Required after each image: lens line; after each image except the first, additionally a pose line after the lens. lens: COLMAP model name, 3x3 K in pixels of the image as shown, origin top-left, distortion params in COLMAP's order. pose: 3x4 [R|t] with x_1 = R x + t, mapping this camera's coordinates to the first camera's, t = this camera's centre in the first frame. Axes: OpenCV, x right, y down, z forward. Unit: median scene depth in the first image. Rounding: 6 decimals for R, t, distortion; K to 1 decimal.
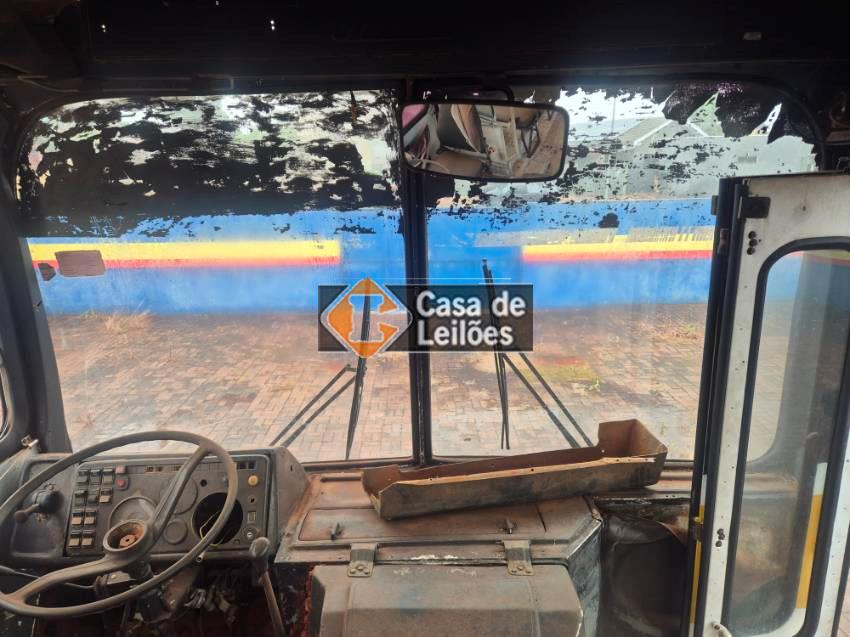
lens RADIAL K [[555.6, 0, 425.0], [0, 555.6, 318.5], [0, 0, 1]] dist [0.078904, -0.083072]
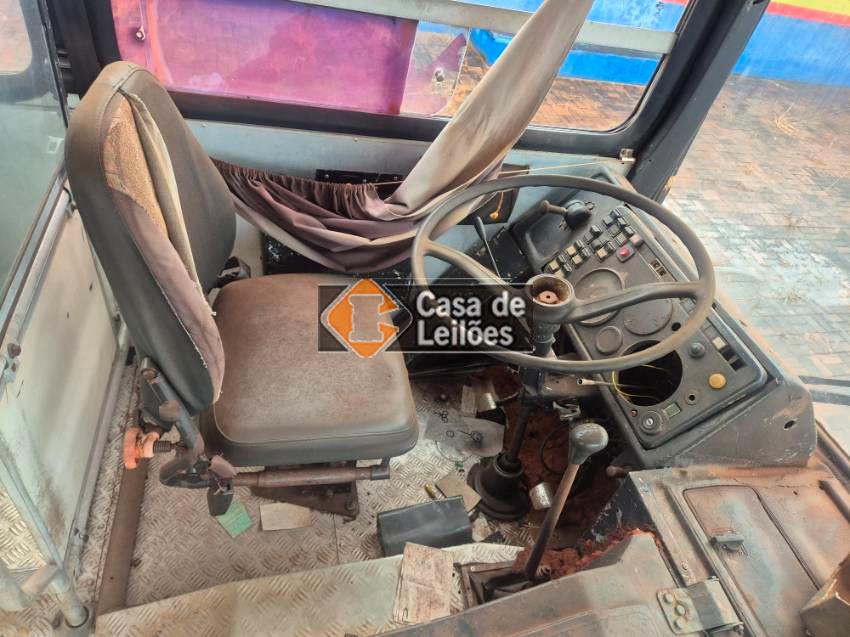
lens RADIAL K [[555.6, 0, 425.0], [0, 555.6, 318.5], [0, 0, 1]] dist [0.078904, -0.083072]
pose [[0.193720, 0.719668, -0.666746, 0.008271], [-0.437055, 0.671761, 0.598097, 0.000780], [0.878325, 0.175541, 0.444668, 0.411478]]
